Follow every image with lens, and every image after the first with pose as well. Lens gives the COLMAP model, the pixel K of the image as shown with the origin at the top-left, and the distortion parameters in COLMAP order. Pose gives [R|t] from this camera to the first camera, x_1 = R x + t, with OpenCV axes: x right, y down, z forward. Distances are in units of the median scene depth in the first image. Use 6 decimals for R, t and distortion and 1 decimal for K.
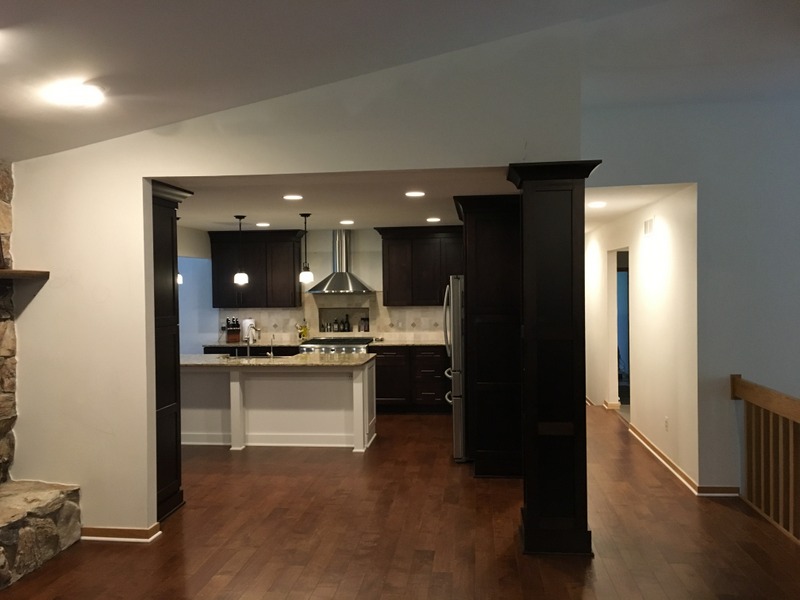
lens RADIAL K [[682.9, 0, 396.6], [0, 682.9, 298.2], [0, 0, 1]] dist [0.066330, -0.089538]
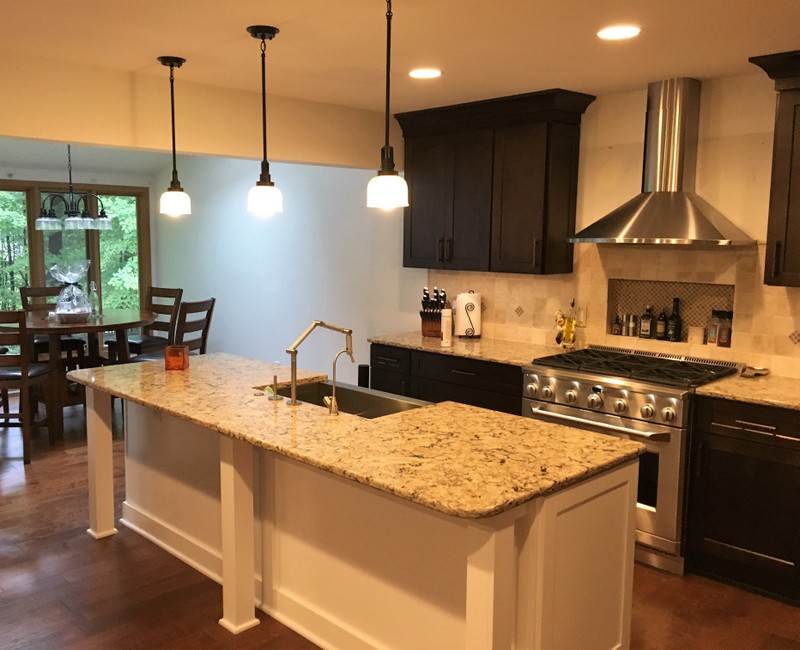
lens RADIAL K [[744.5, 0, 367.4], [0, 744.5, 320.0], [0, 0, 1]] dist [0.038378, 0.000000]
pose [[0.771174, 0.091955, -0.629948, 0.086622], [-0.028122, 0.993468, 0.110593, -0.009587], [0.636003, -0.067572, 0.768723, 0.699249]]
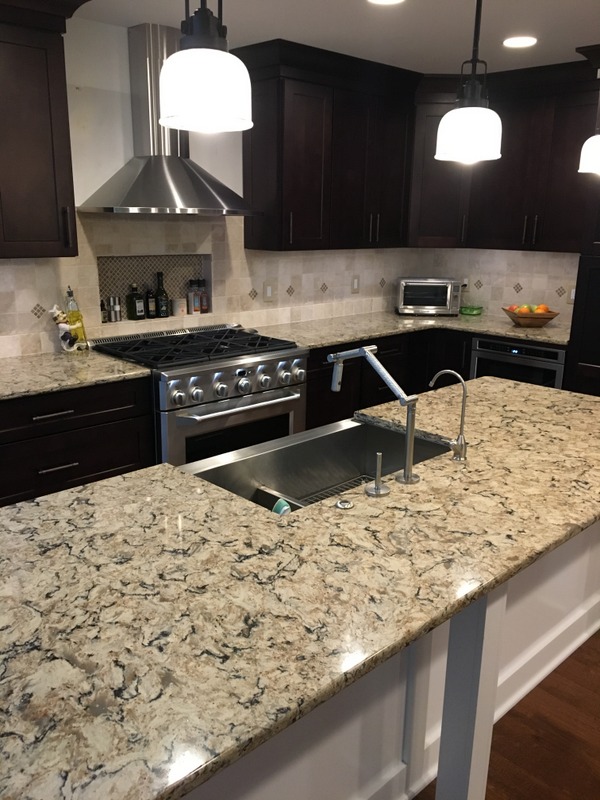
lens RADIAL K [[682.9, 0, 301.6], [0, 682.9, 397.2], [0, 0, 1]] dist [0.066330, -0.089538]
pose [[0.635877, -0.172568, 0.752250, -0.425125], [-0.011694, 0.972416, 0.232959, 0.001065], [-0.771702, -0.156930, 0.616319, 0.883080]]
